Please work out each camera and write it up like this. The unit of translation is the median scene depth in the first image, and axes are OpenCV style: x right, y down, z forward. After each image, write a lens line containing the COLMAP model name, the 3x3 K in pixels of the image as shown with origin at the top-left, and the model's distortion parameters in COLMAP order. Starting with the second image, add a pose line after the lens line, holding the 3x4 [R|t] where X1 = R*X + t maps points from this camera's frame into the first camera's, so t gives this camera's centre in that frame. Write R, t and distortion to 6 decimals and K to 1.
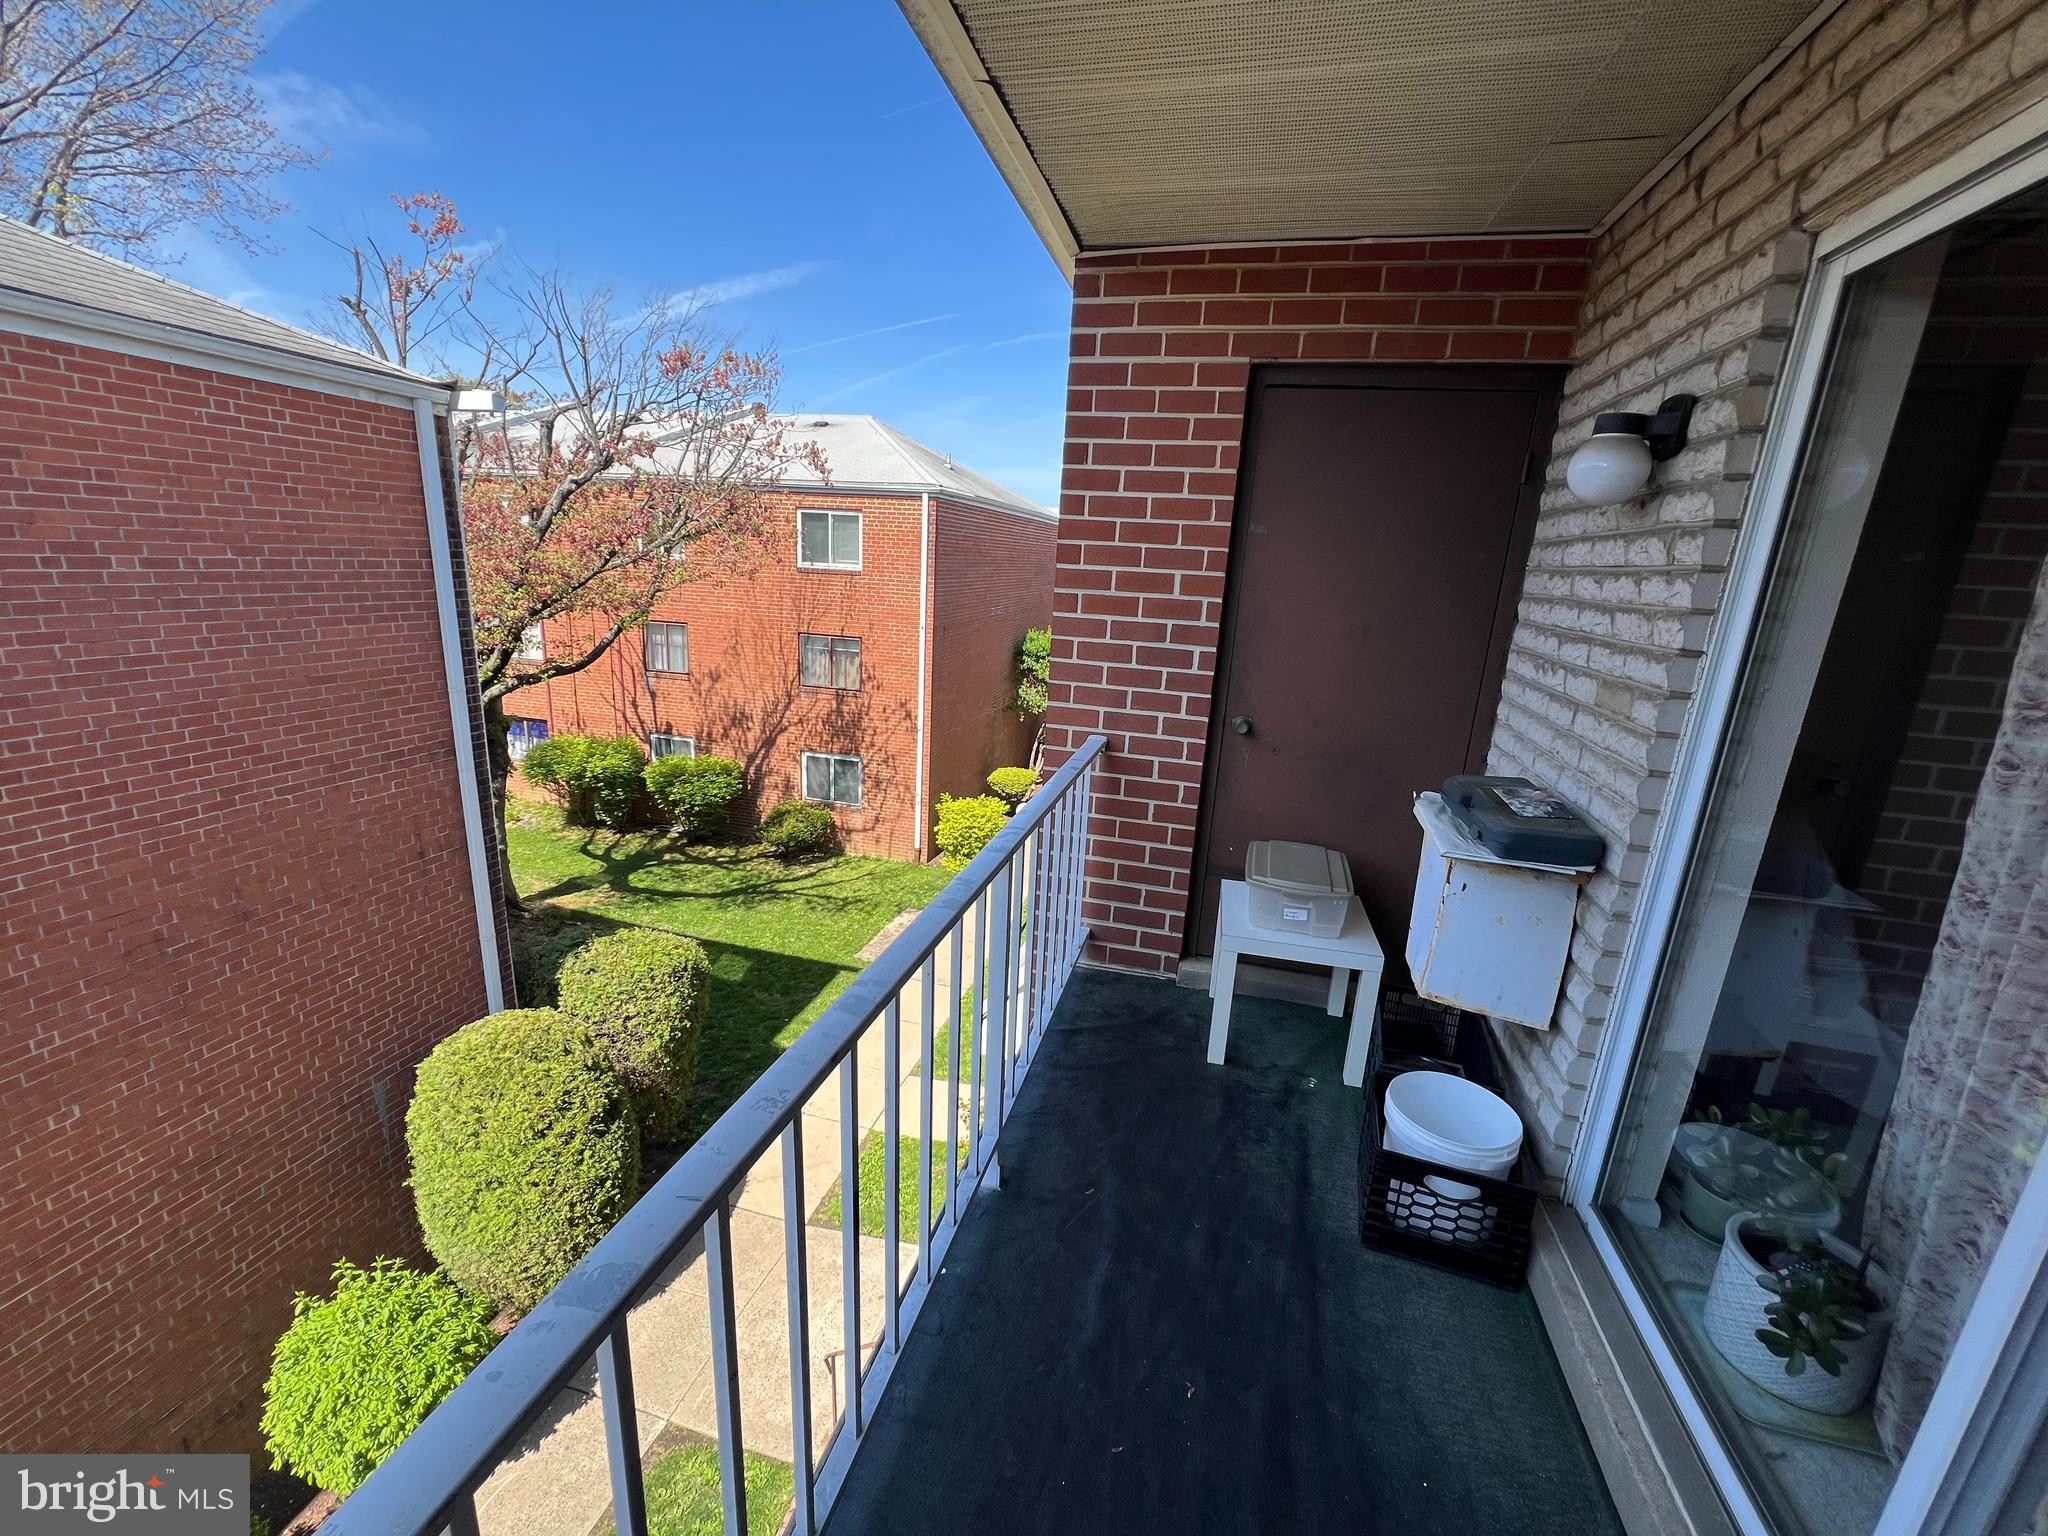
lens RADIAL K [[818.7, 0, 1026.8], [0, 818.7, 771.9], [0, 0, 1]] dist [-0.006418, 0.000601]
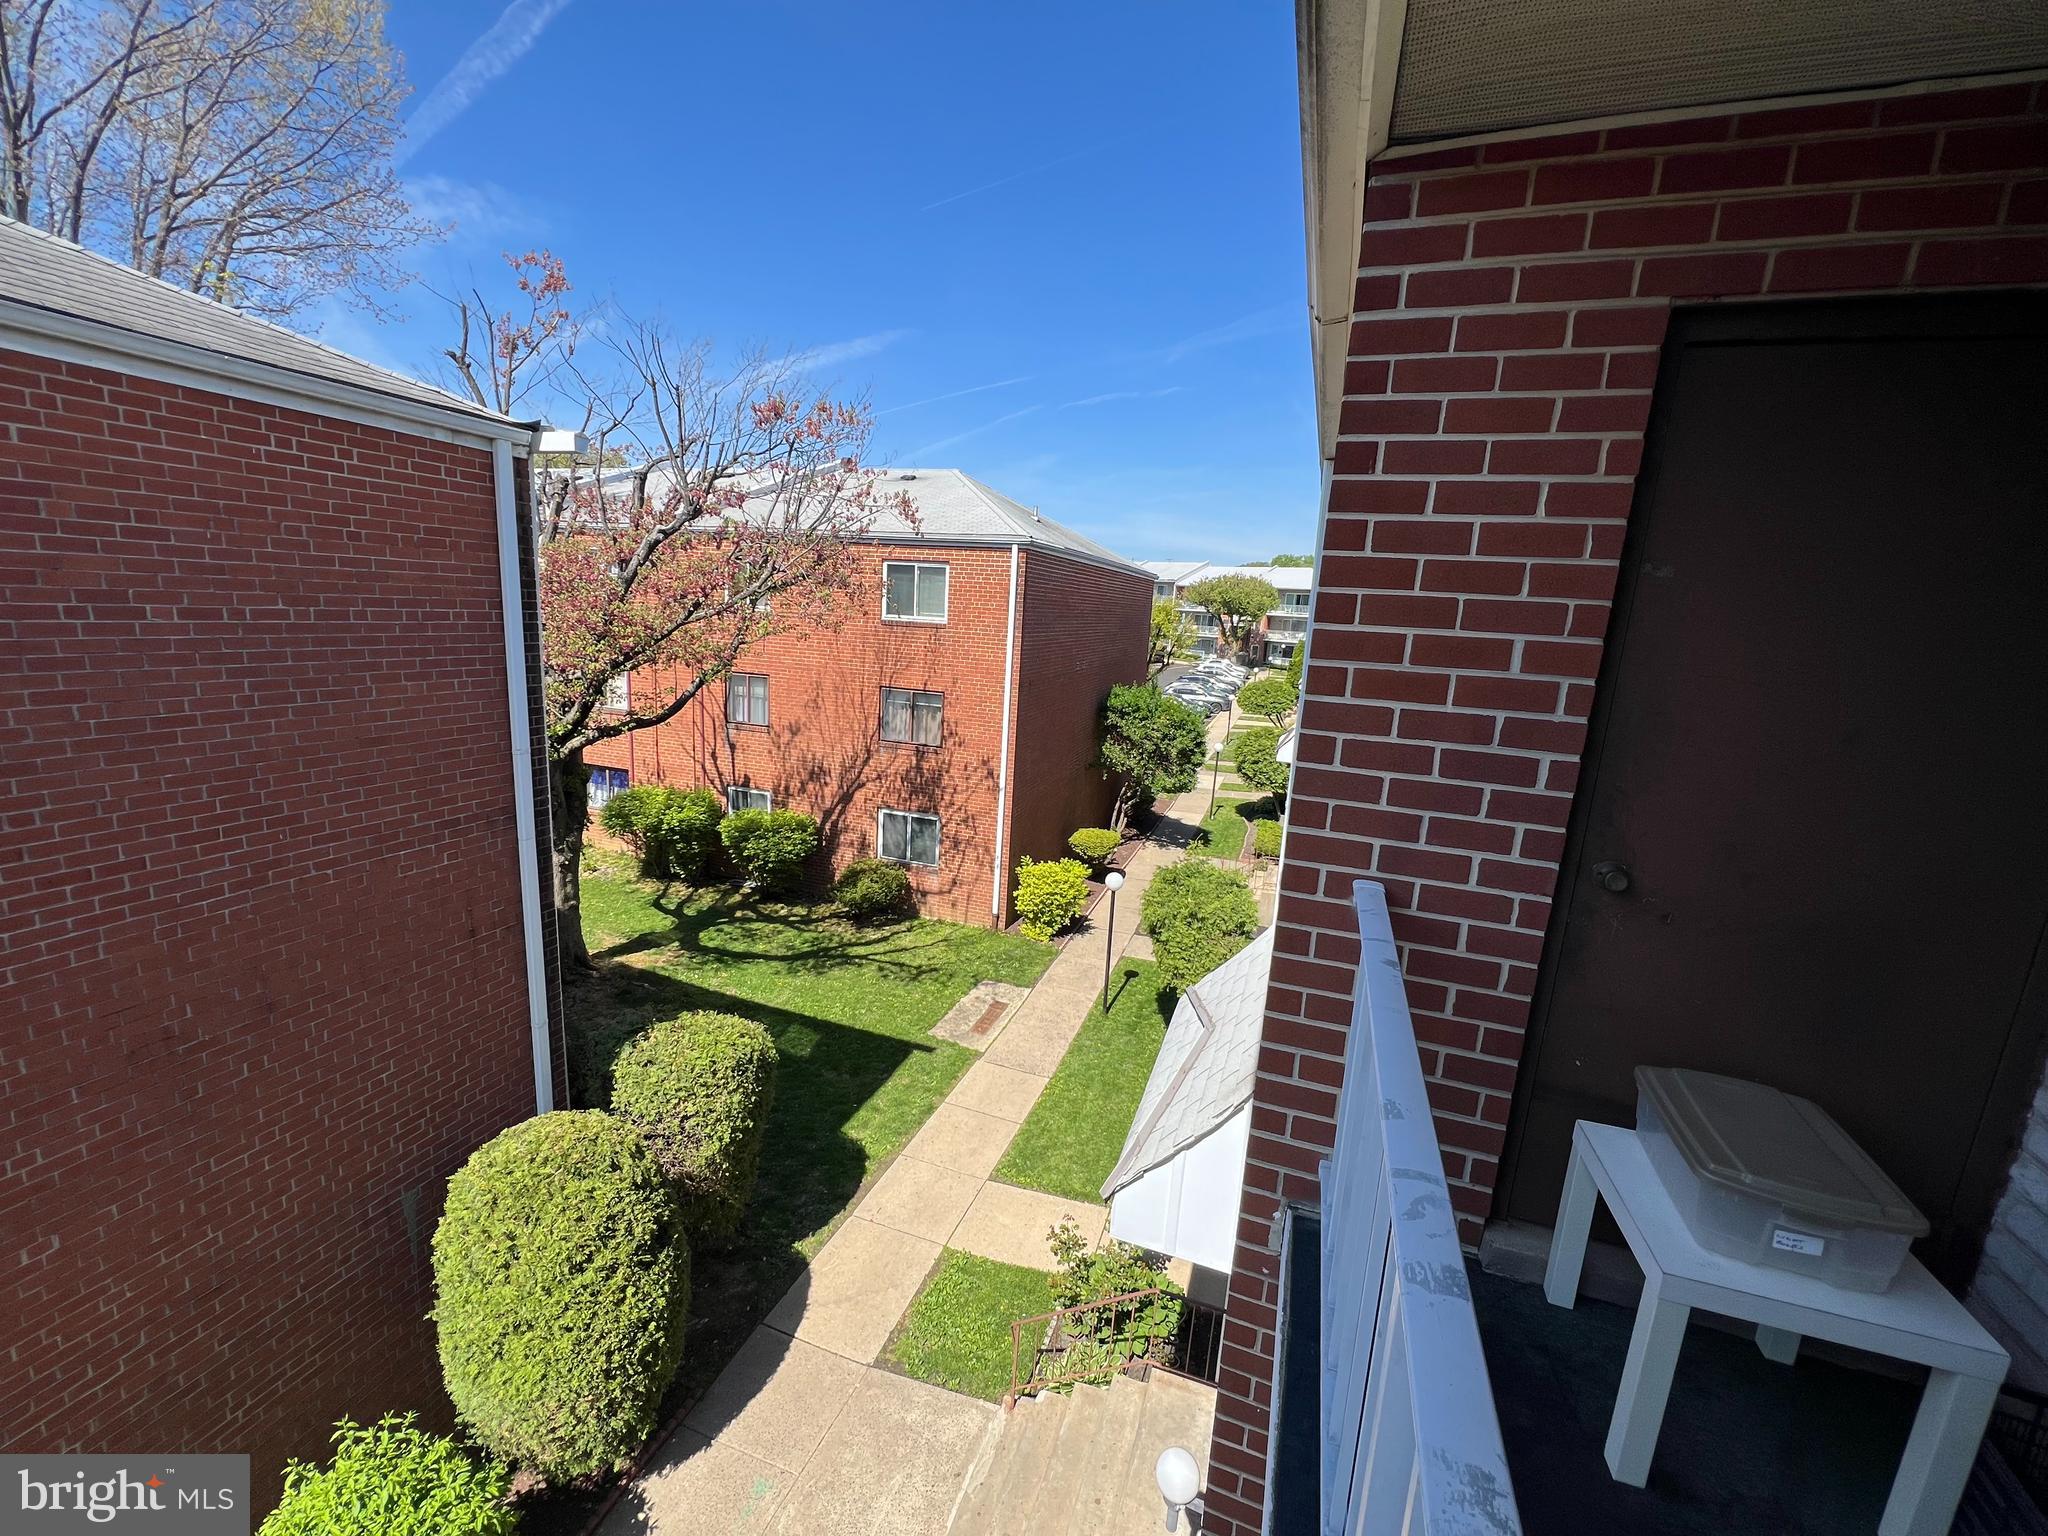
lens RADIAL K [[823.1, 0, 1027.9], [0, 823.1, 773.5], [0, 0, 1]] dist [-0.004716, 0.000027]
pose [[0.996302, 0.020285, -0.083487, -0.062293], [-0.025302, 0.997908, -0.059489, -0.039618], [0.082106, 0.061381, 0.994732, 0.147810]]
